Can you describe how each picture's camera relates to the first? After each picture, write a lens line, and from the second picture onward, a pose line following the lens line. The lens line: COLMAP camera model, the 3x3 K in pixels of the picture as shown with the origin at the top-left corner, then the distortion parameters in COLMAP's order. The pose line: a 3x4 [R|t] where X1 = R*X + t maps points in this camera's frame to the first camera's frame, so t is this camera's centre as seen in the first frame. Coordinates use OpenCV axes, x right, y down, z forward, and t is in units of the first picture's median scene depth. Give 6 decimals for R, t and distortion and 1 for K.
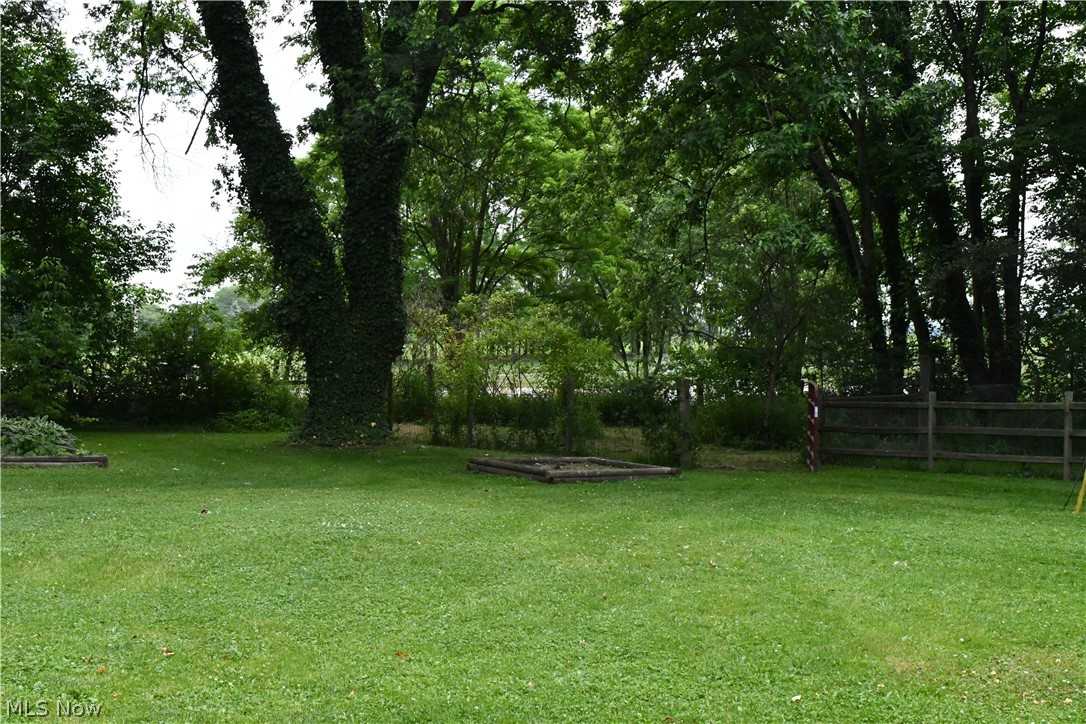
lens RADIAL K [[1644.5, 0, 543.0], [0, 1644.5, 362.0], [0, 0, 1]] dist [0.003330, 0.014664]
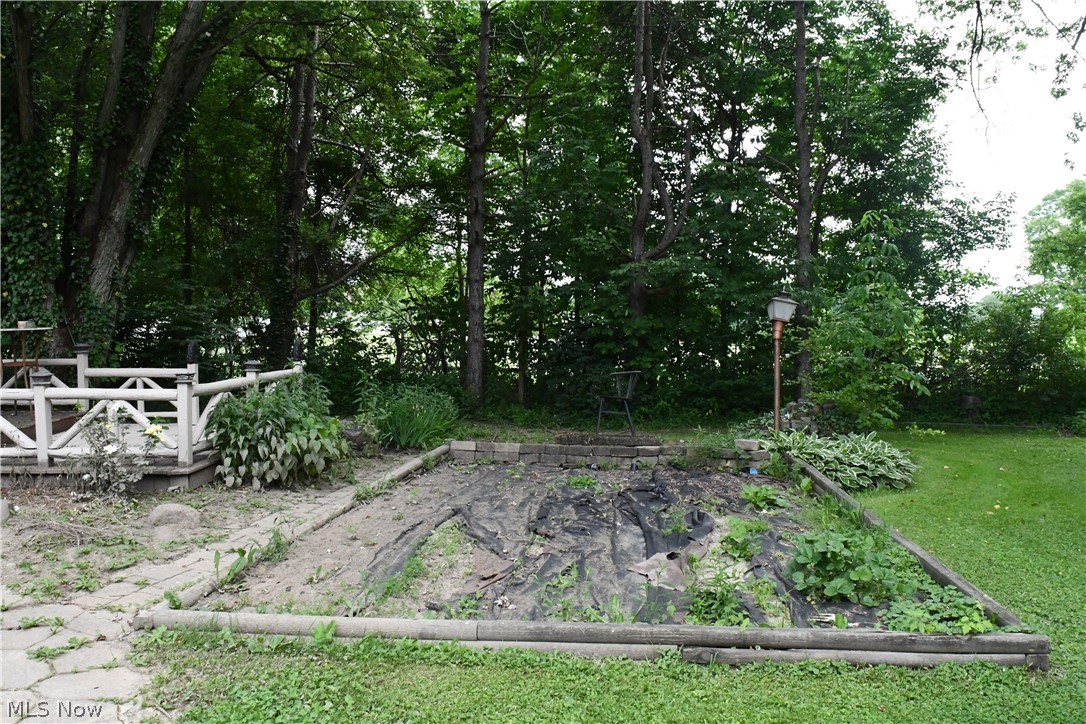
lens RADIAL K [[935.7, 0, 543.0], [0, 935.7, 362.0], [0, 0, 1]] dist [-0.072455, -0.000489]
pose [[0.806445, 0.005153, -0.591287, -0.146983], [0.006809, 0.999815, 0.018000, -0.004343], [0.591270, -0.018542, 0.806260, 0.482825]]
